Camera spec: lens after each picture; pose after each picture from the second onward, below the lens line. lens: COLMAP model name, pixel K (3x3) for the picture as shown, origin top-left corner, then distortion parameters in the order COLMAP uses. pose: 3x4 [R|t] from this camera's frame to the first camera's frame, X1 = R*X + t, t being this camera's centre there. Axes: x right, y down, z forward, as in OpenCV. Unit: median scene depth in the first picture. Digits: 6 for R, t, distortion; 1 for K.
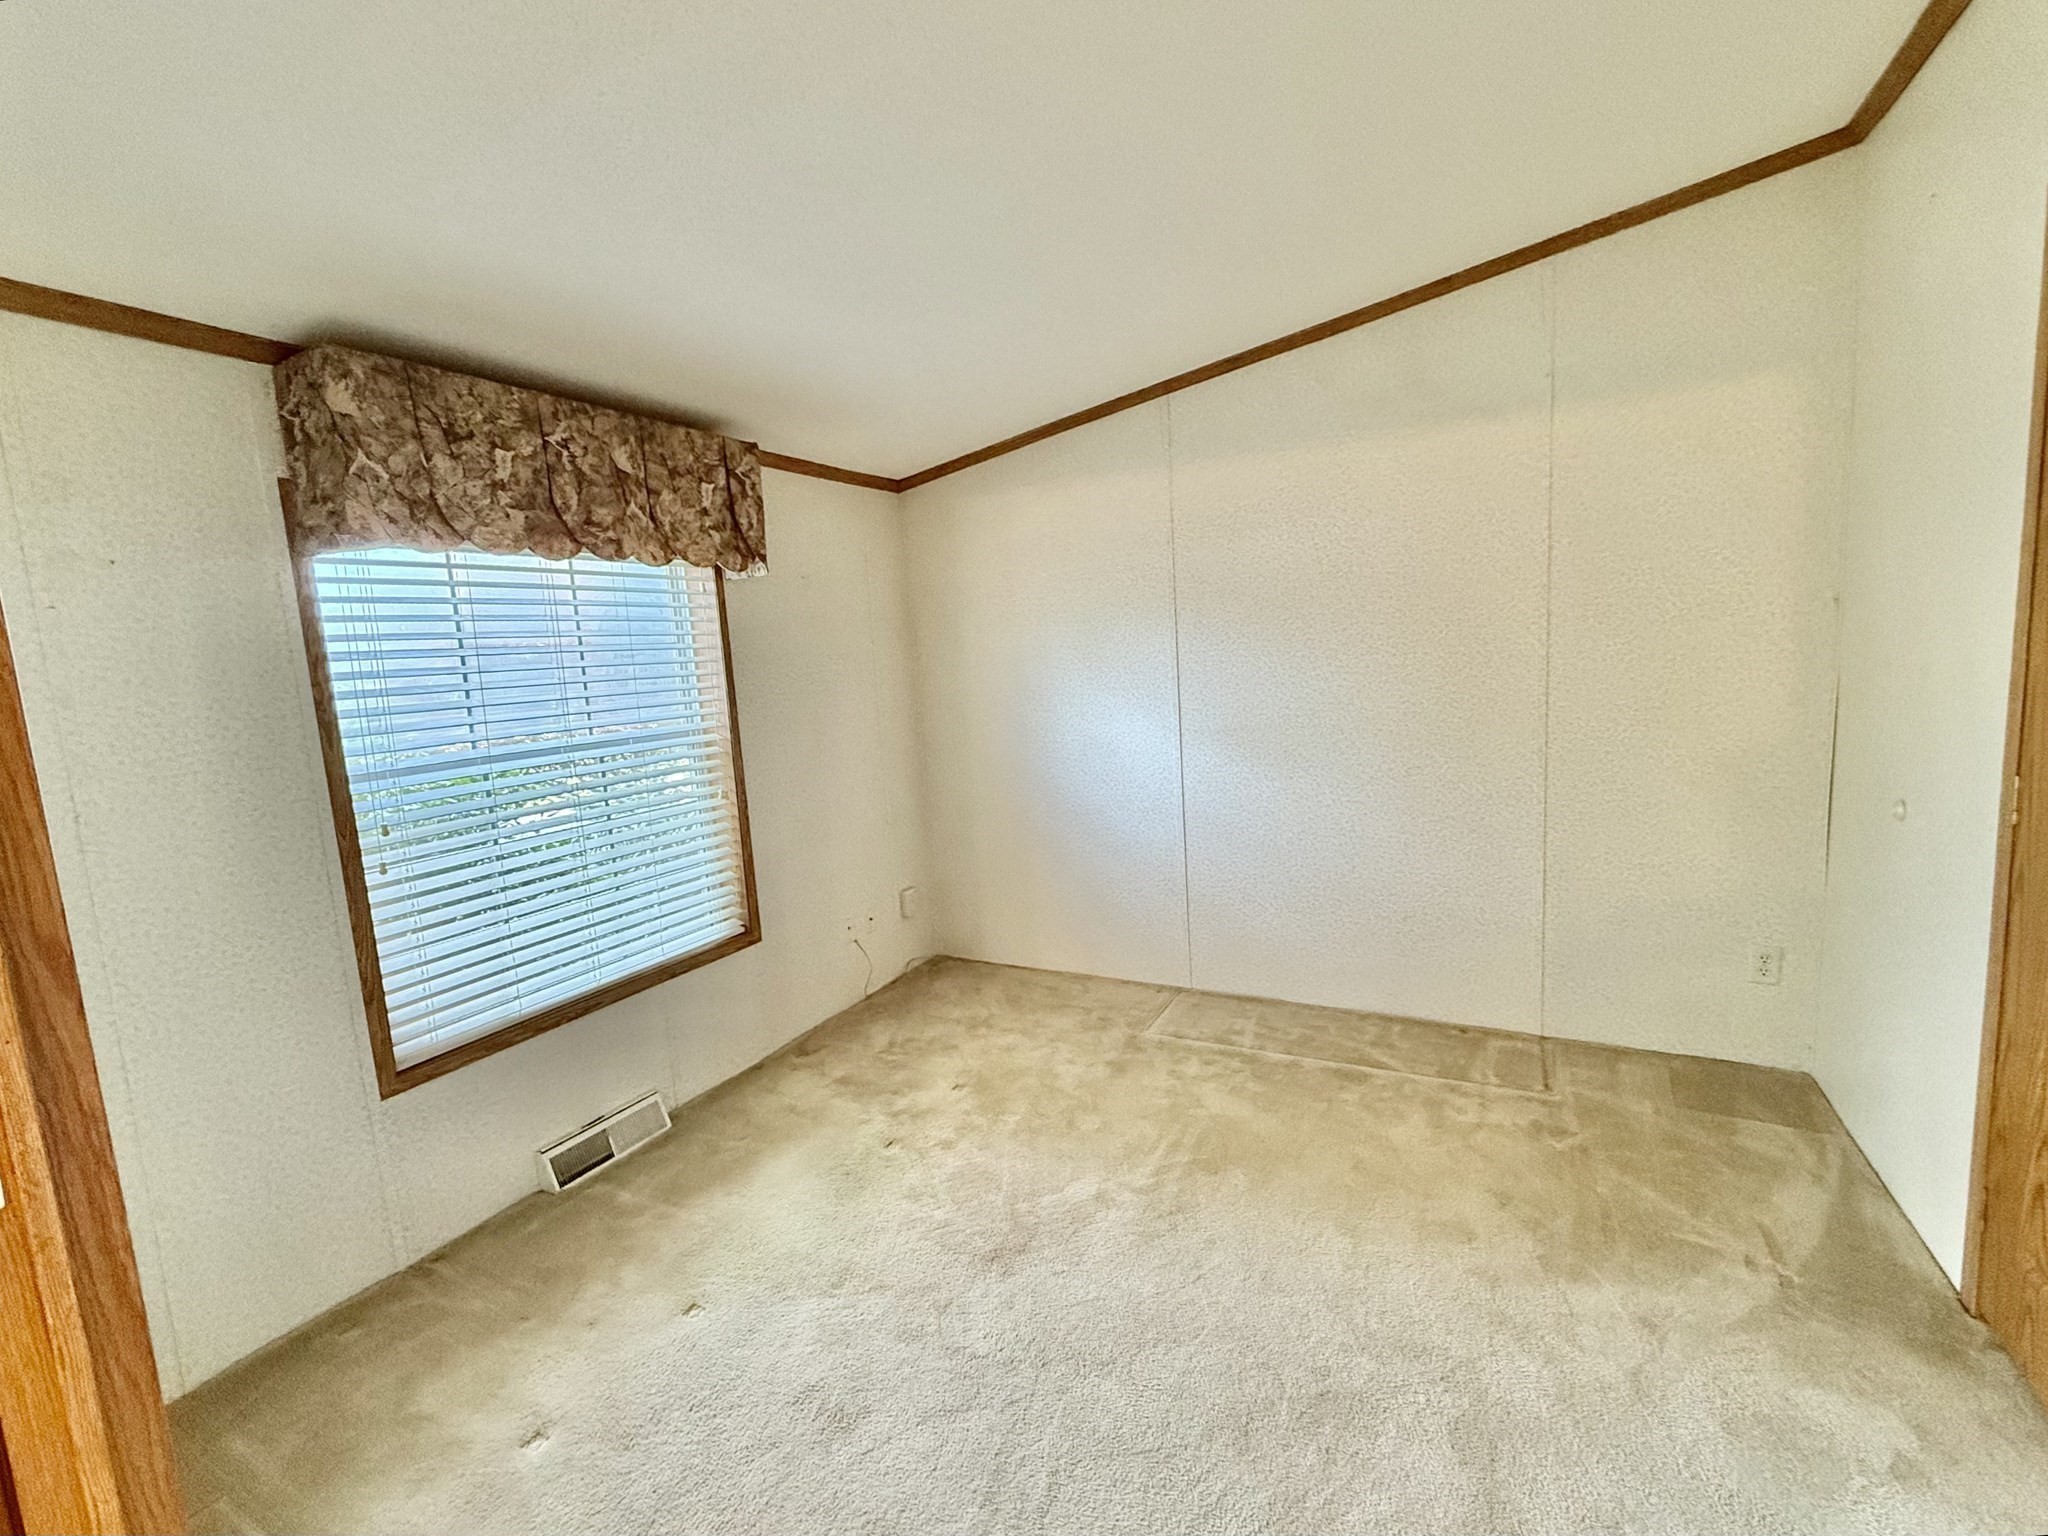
lens RADIAL K [[888.0, 0, 1025.8], [0, 888.0, 770.7], [0, 0, 1]] dist [0.003321, 0.000208]
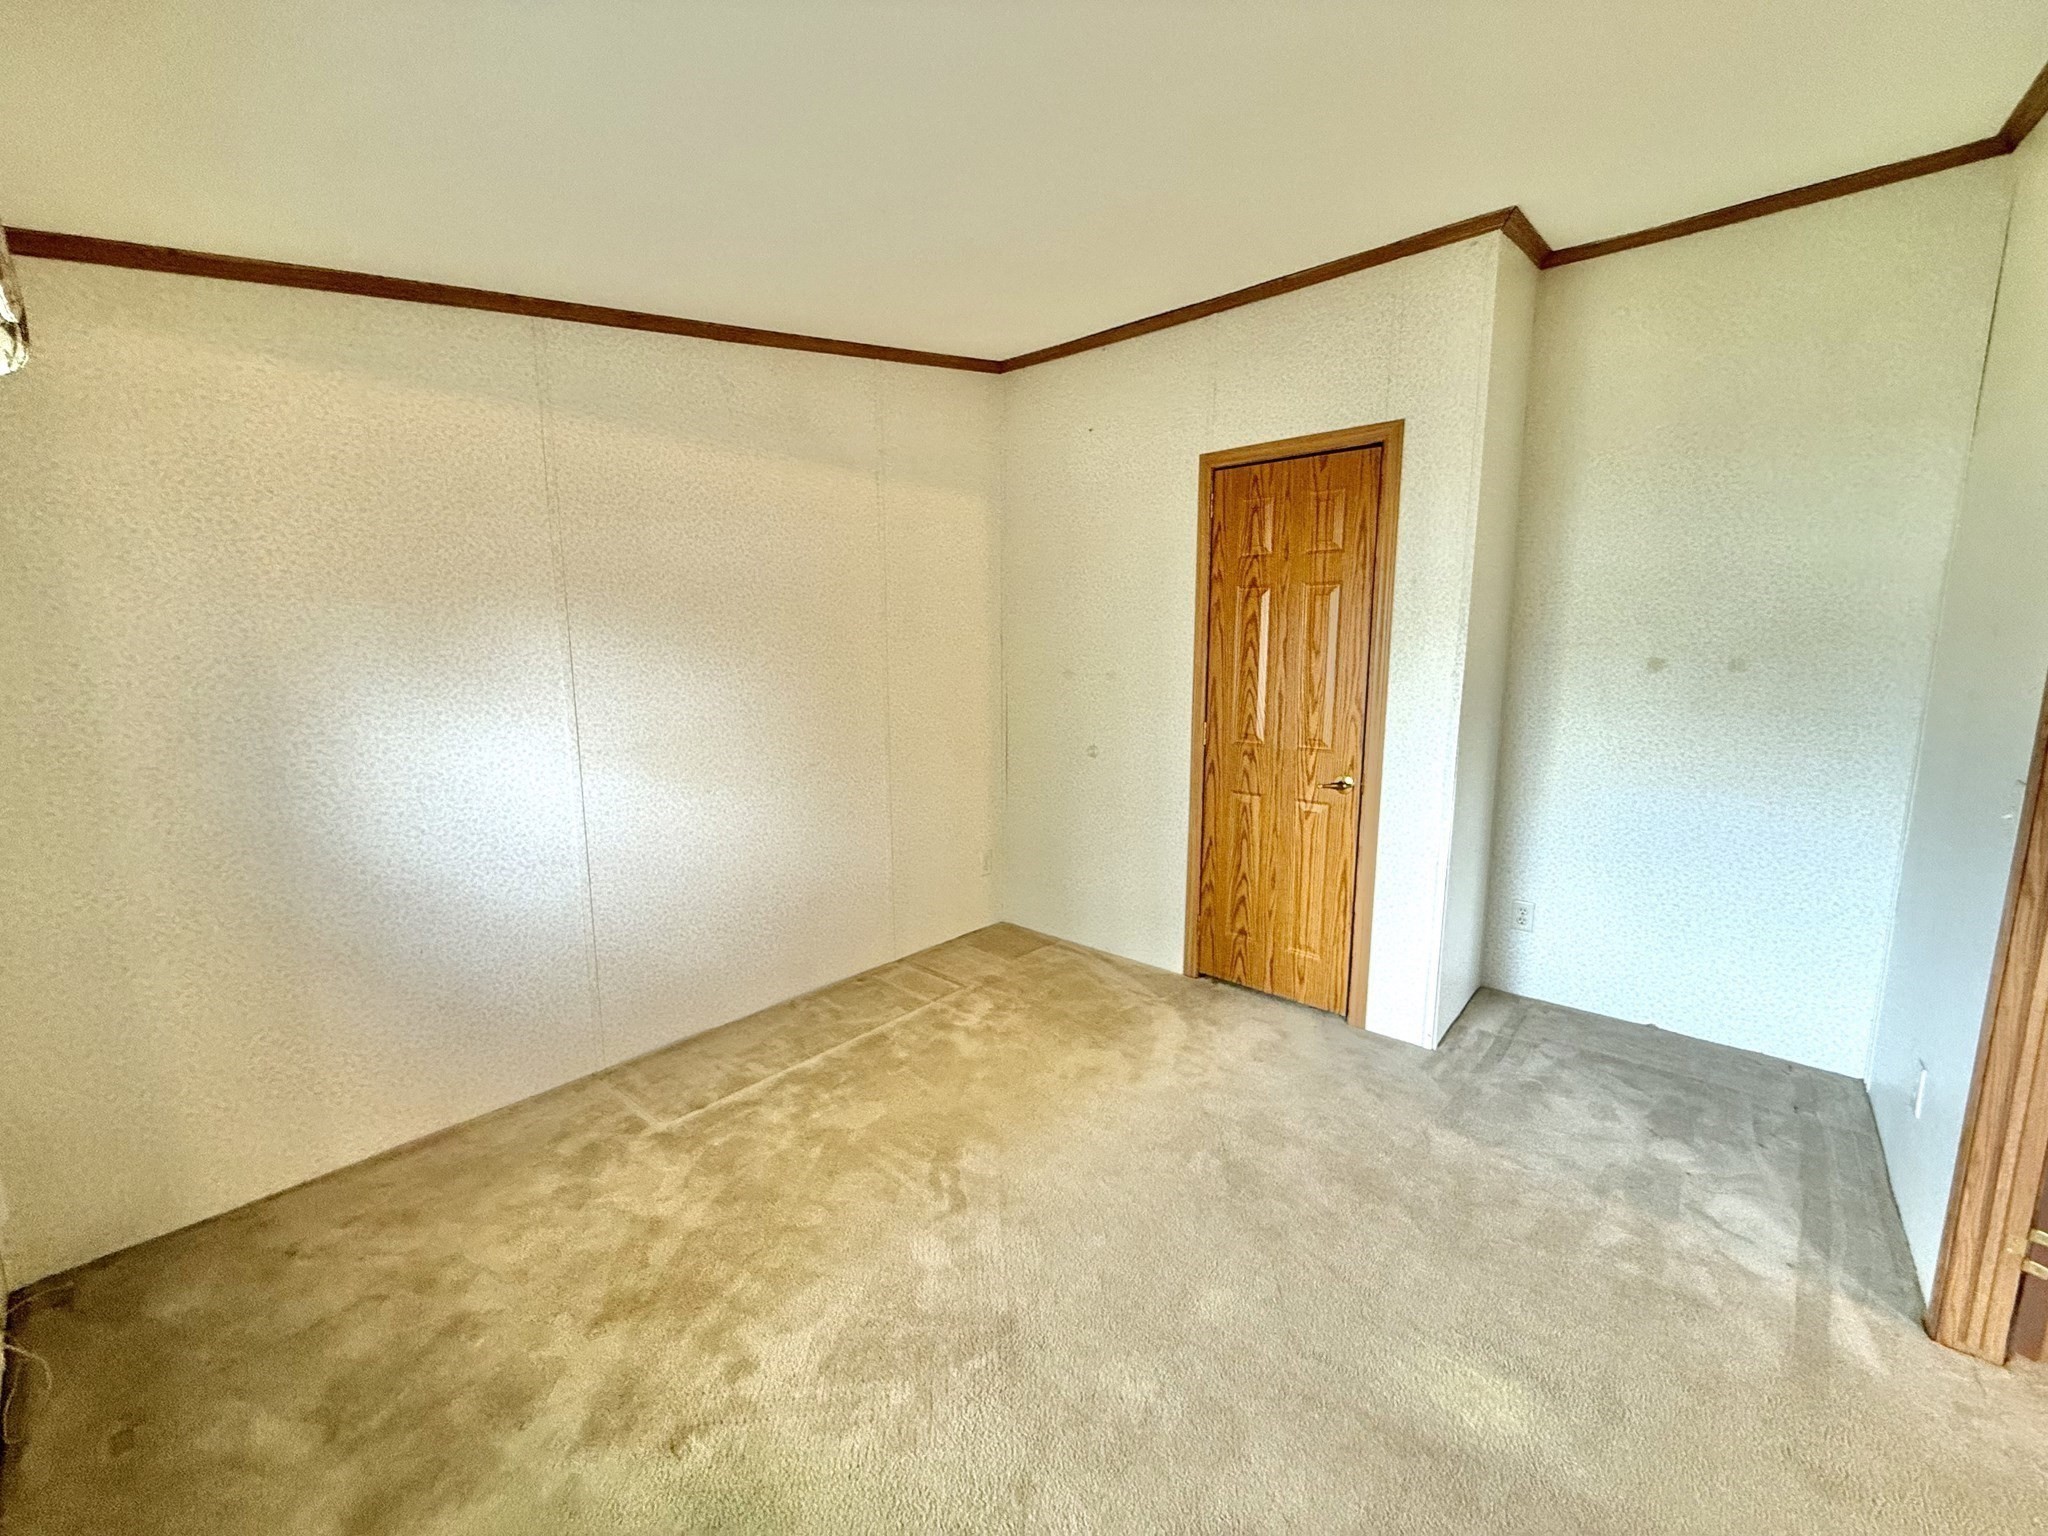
lens RADIAL K [[817.1, 0, 1023.1], [0, 817.1, 760.5], [0, 0, 1]] dist [0.004408, 0.000188]
pose [[0.238455, -0.085778, 0.967358, -0.522753], [0.123582, 0.990674, 0.057382, -0.037024], [-0.963258, 0.105865, 0.246832, 0.517579]]
